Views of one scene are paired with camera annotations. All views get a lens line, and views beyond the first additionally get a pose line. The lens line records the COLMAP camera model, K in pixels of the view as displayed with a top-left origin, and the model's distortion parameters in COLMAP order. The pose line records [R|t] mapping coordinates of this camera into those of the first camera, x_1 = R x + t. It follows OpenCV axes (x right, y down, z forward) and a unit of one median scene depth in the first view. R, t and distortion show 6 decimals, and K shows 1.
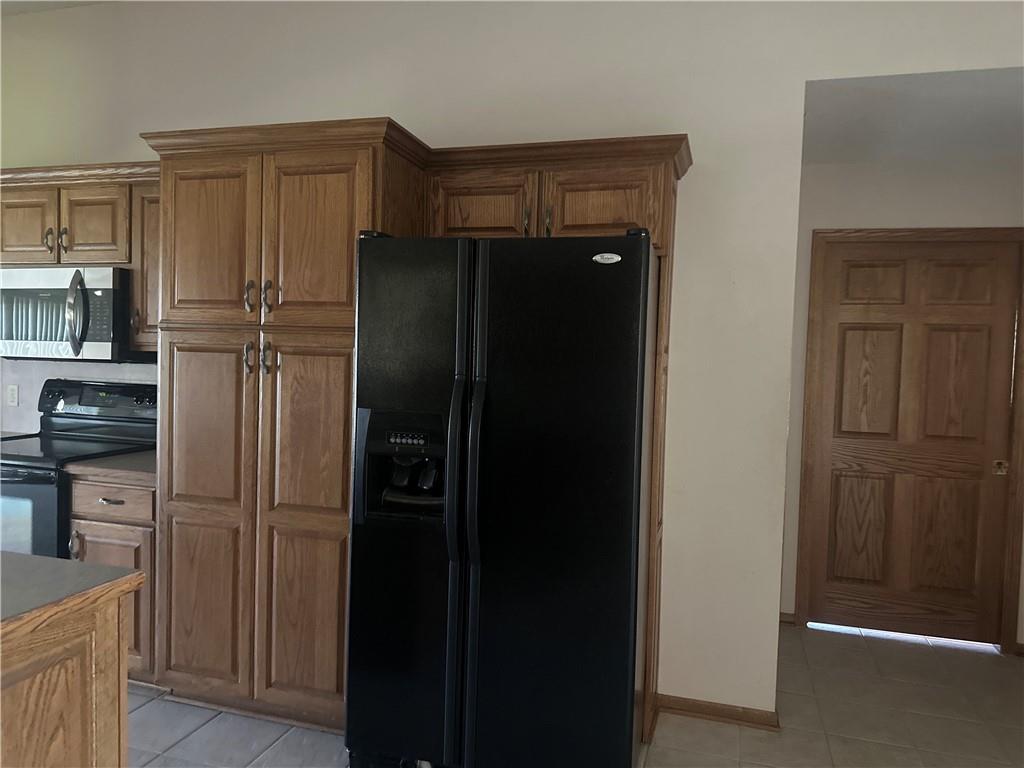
lens RADIAL K [[718.9, 0, 515.9], [0, 718.9, 383.6], [0, 0, 1]] dist [0.046929, -0.087613]
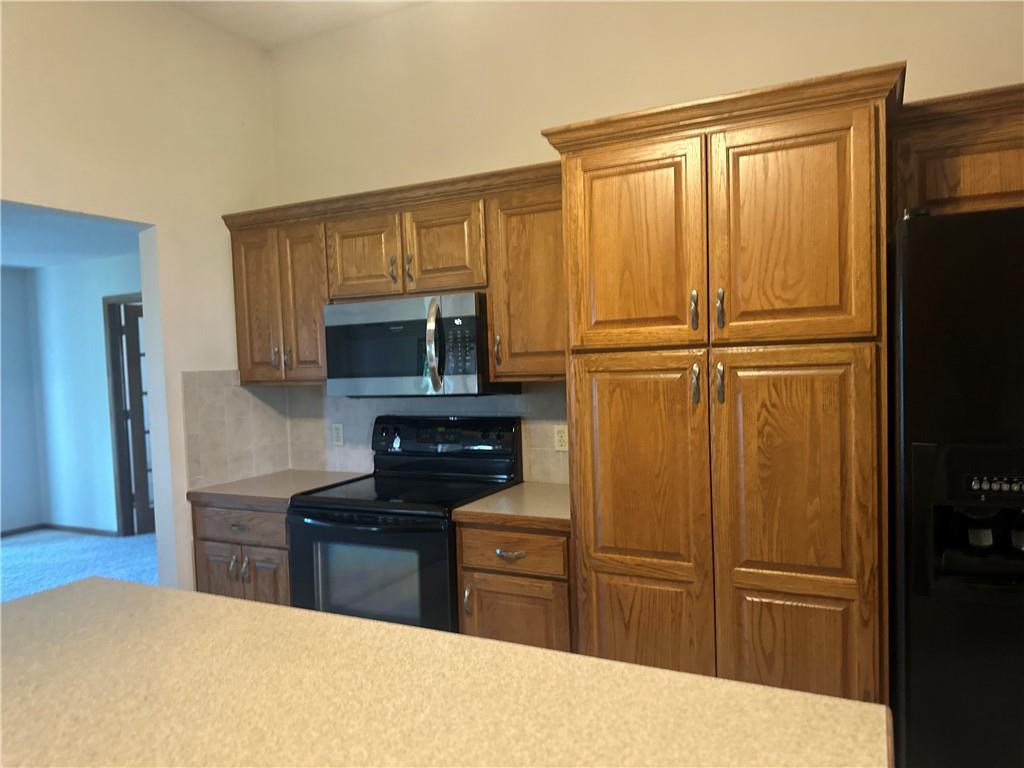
lens RADIAL K [[718.9, 0, 486.2], [0, 718.9, 393.6], [0, 0, 1]] dist [0.046929, -0.087613]
pose [[0.974578, -0.056162, -0.216894, -0.419645], [0.057626, 0.998338, 0.000423, -0.038605], [0.216509, -0.012911, 0.976195, 0.142290]]
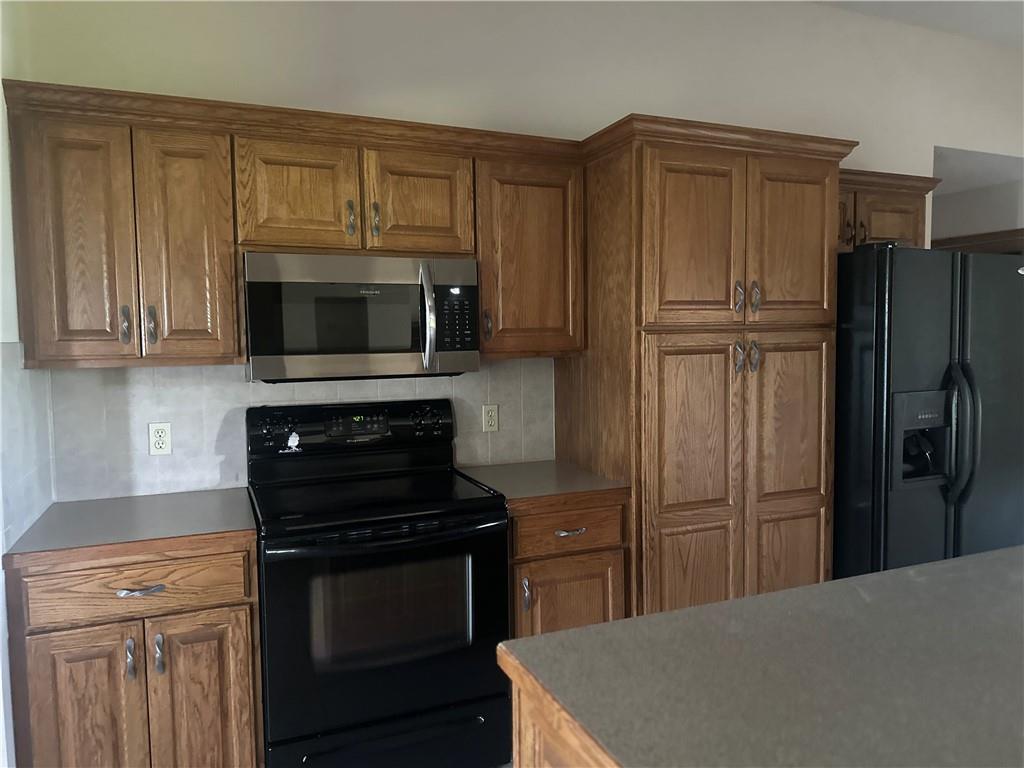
lens RADIAL K [[718.9, 0, 512.2], [0, 718.9, 381.5], [0, 0, 1]] dist [0.046929, -0.087613]
pose [[0.785617, -0.078728, 0.613684, -1.228984], [0.062248, 0.996896, 0.048202, -0.069675], [-0.615574, 0.000332, 0.788079, 0.392437]]
